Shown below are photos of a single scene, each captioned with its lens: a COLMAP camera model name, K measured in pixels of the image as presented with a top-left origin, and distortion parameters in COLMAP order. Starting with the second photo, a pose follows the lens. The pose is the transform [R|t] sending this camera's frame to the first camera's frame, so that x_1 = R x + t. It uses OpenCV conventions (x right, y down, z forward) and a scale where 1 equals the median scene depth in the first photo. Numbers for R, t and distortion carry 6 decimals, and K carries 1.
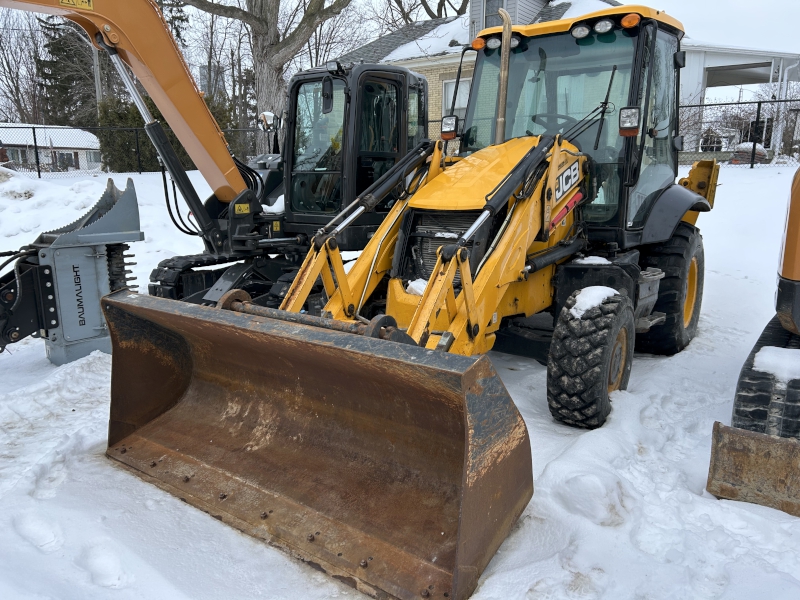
lens RADIAL K [[586.2, 0, 396.9], [0, 586.2, 301.6], [0, 0, 1]] dist [0.063237, -0.007698]
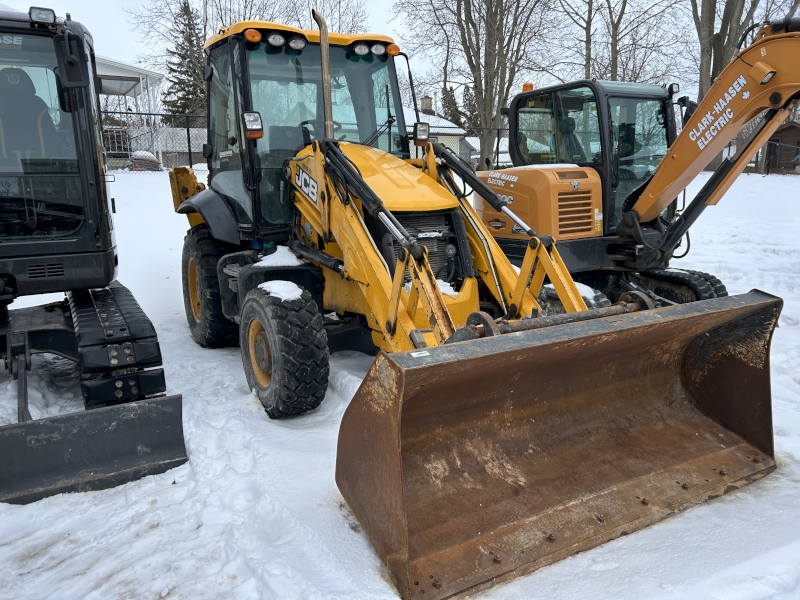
lens RADIAL K [[586.2, 0, 396.9], [0, 586.2, 301.6], [0, 0, 1]] dist [0.063237, -0.007698]
pose [[0.411513, -0.177263, 0.893999, -1.032970], [0.186158, 0.976572, 0.107946, -0.142175], [-0.892190, 0.122004, 0.434871, 0.720592]]
